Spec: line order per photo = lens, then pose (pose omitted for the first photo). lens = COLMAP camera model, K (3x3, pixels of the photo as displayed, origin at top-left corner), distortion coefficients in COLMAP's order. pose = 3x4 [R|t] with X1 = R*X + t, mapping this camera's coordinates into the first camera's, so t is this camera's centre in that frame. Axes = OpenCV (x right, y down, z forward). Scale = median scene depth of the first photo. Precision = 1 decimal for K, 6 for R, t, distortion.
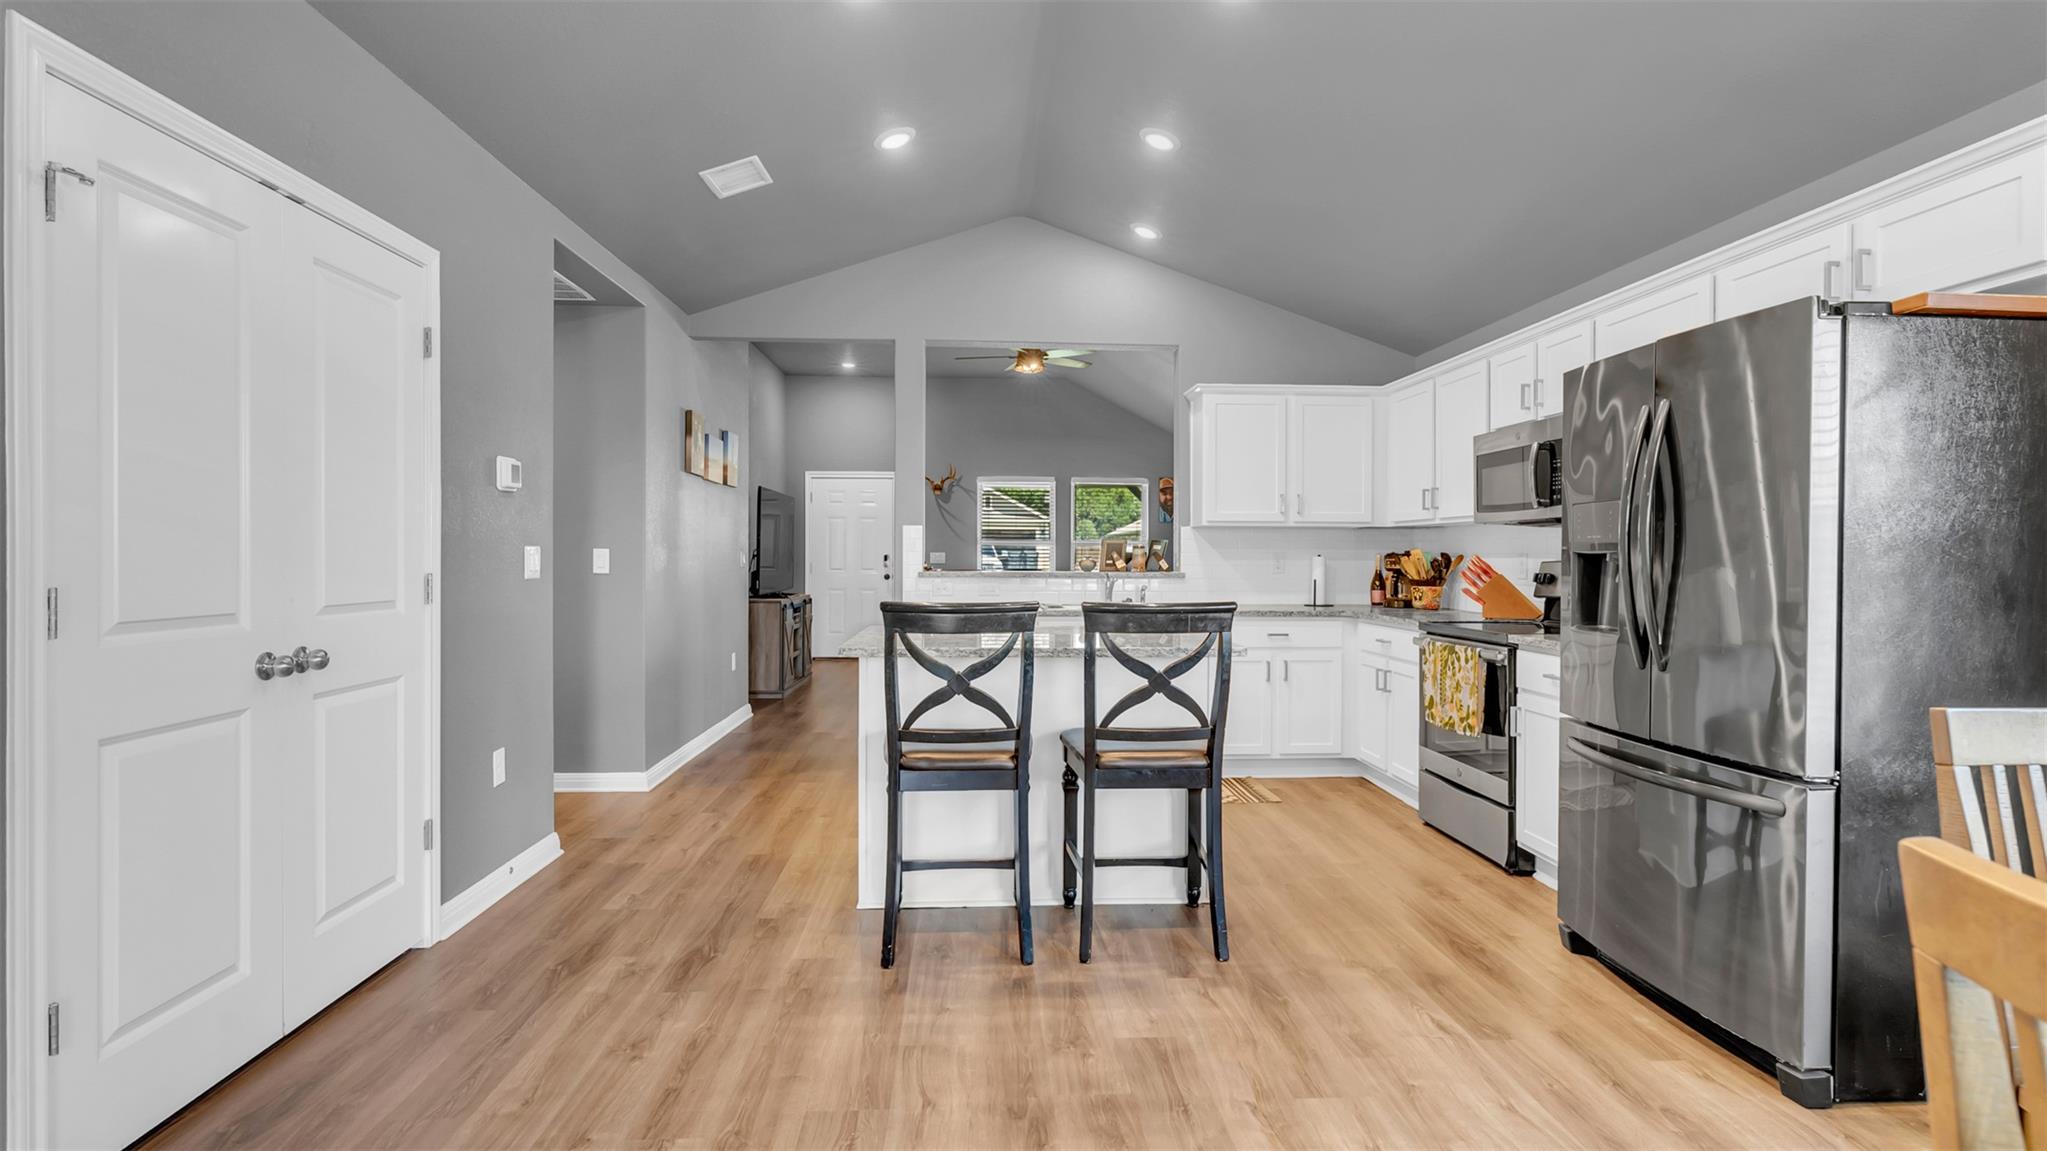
lens RADIAL K [[969.4, 0, 1026.9], [0, 969.4, 583.8], [0, 0, 1]] dist [0.001227, 0.000046]
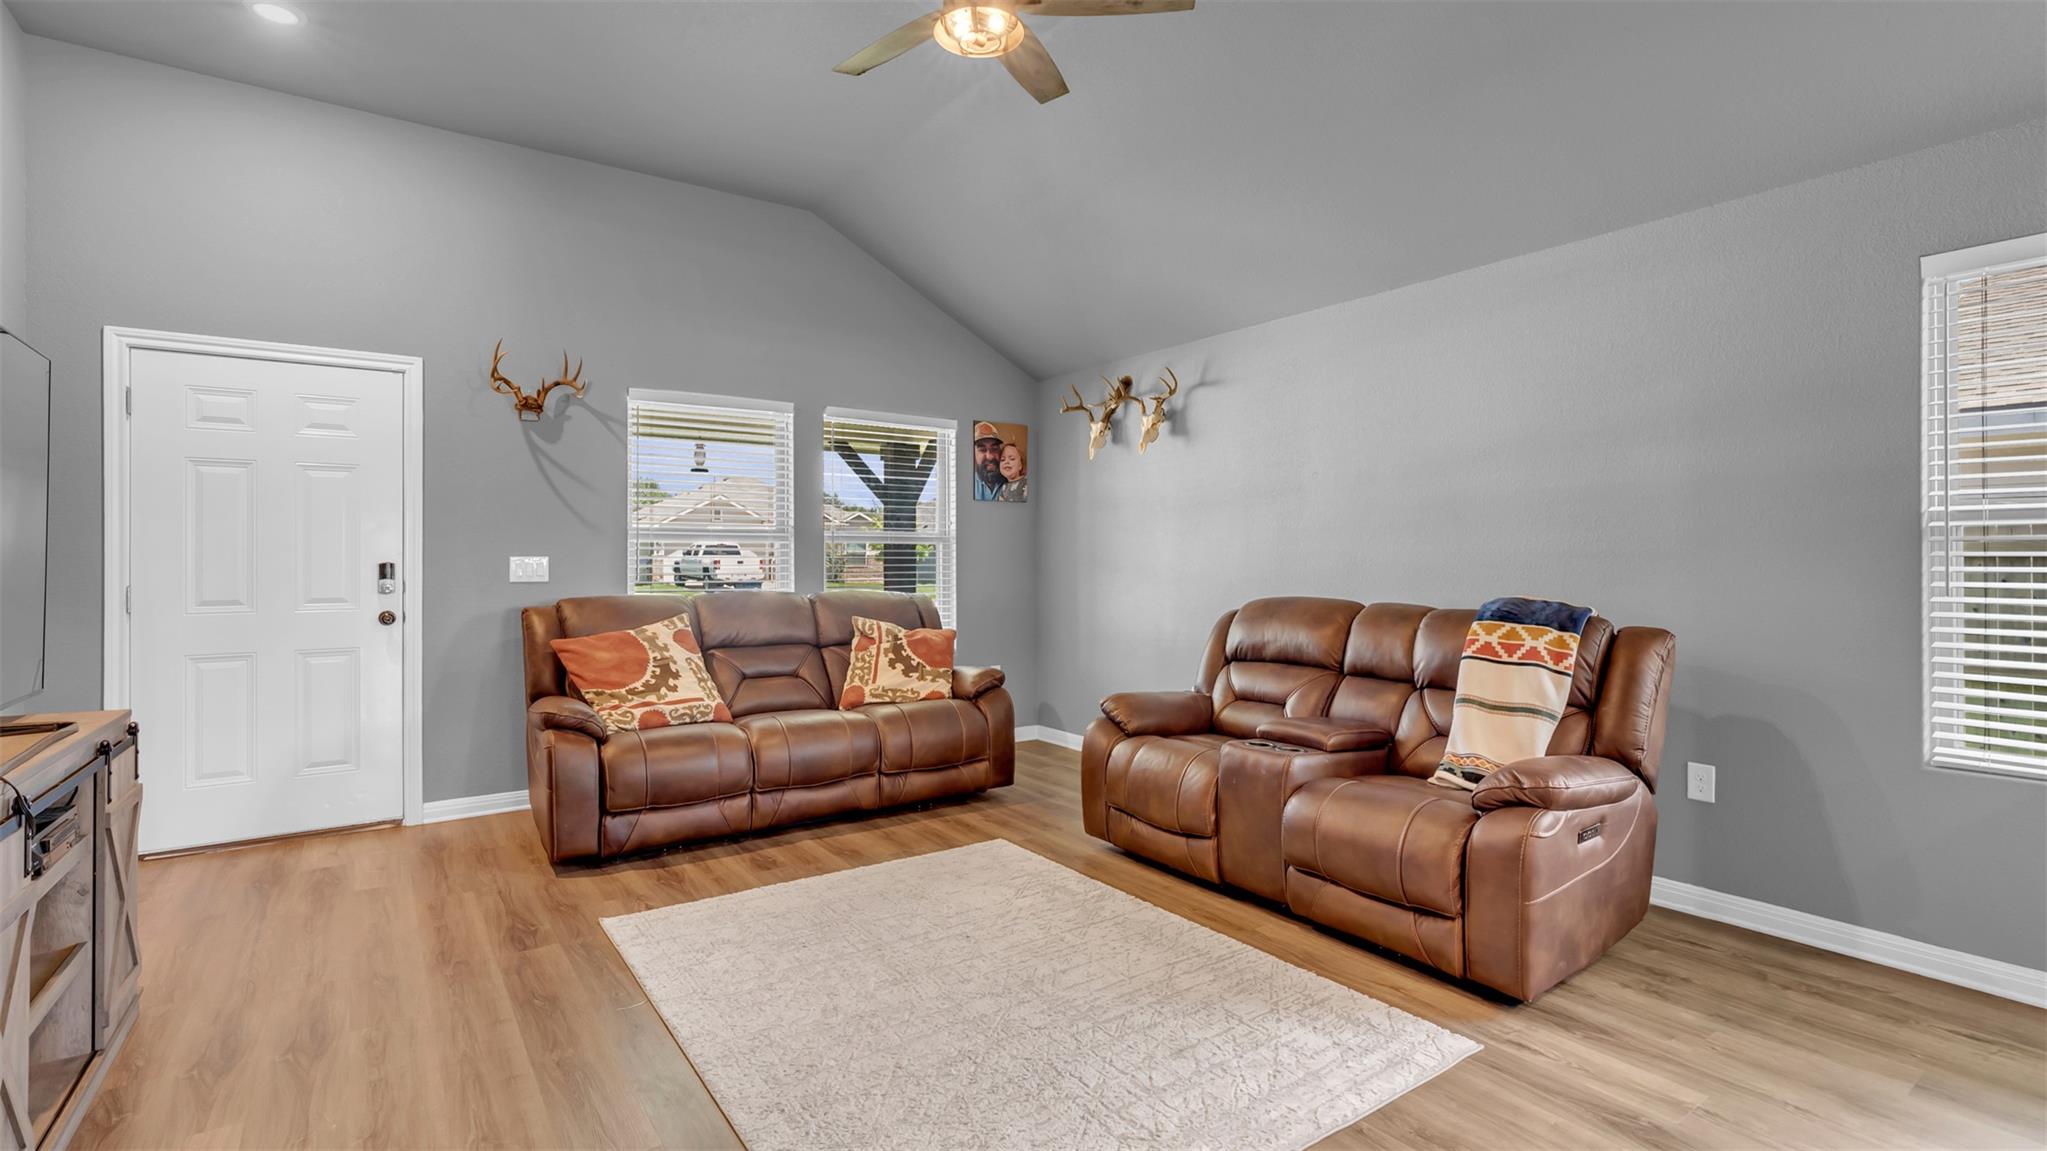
lens RADIAL K [[927.3, 0, 1009.8], [0, 927.3, 560.9], [0, 0, 1]] dist [-0.006125, 0.002827]
pose [[0.852750, -0.007459, 0.522267, -0.343953], [0.021225, 0.999567, -0.020380, -0.048928], [-0.521888, 0.028465, 0.852539, 1.503655]]
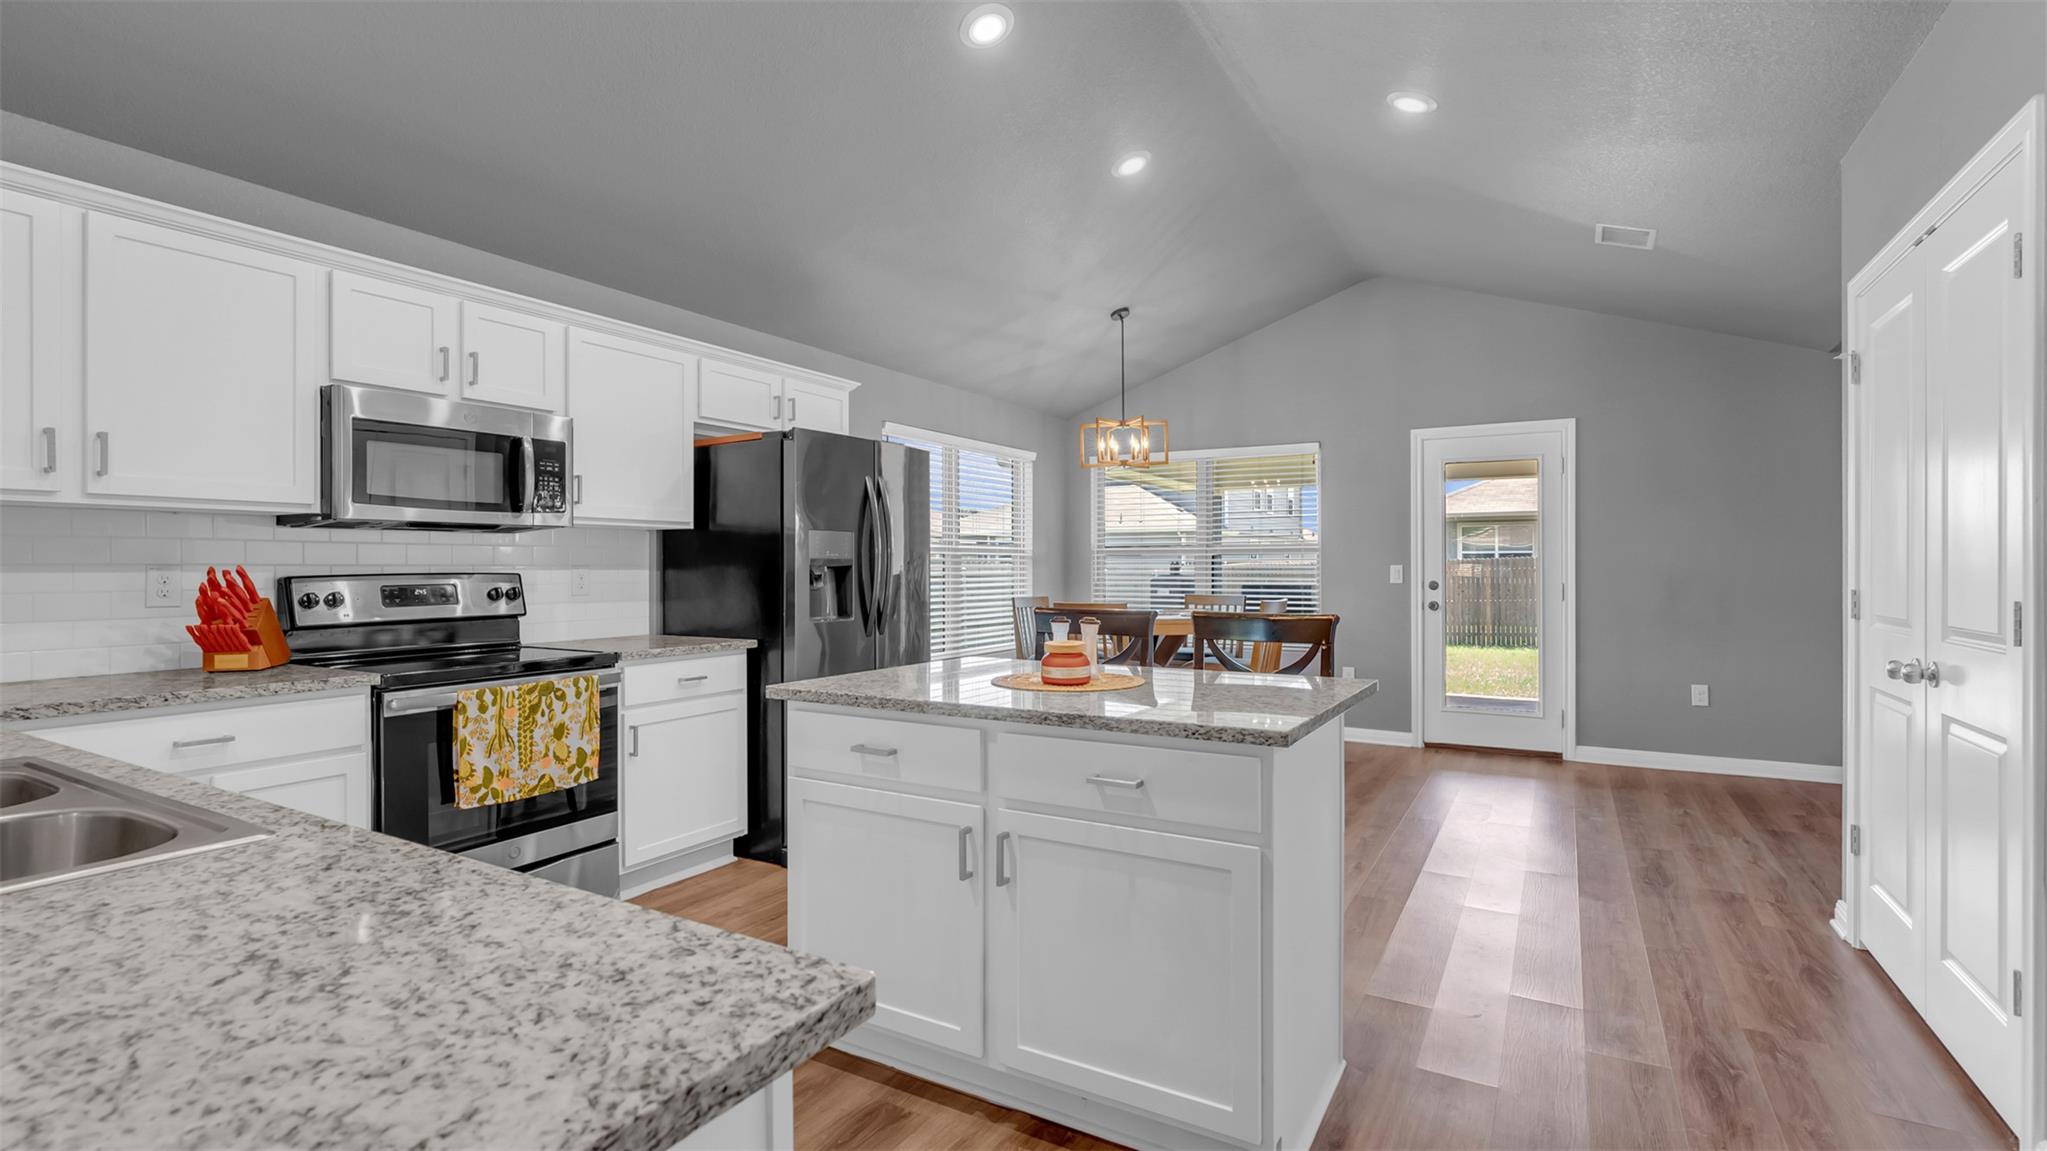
lens RADIAL K [[927.3, 0, 1029.7], [0, 927.3, 564.4], [0, 0, 1]] dist [-0.006125, 0.002827]
pose [[-0.841080, -0.001664, 0.540908, -0.282278], [0.013946, 0.999596, 0.024760, -0.043401], [-0.540731, 0.028369, -0.840717, 1.373721]]
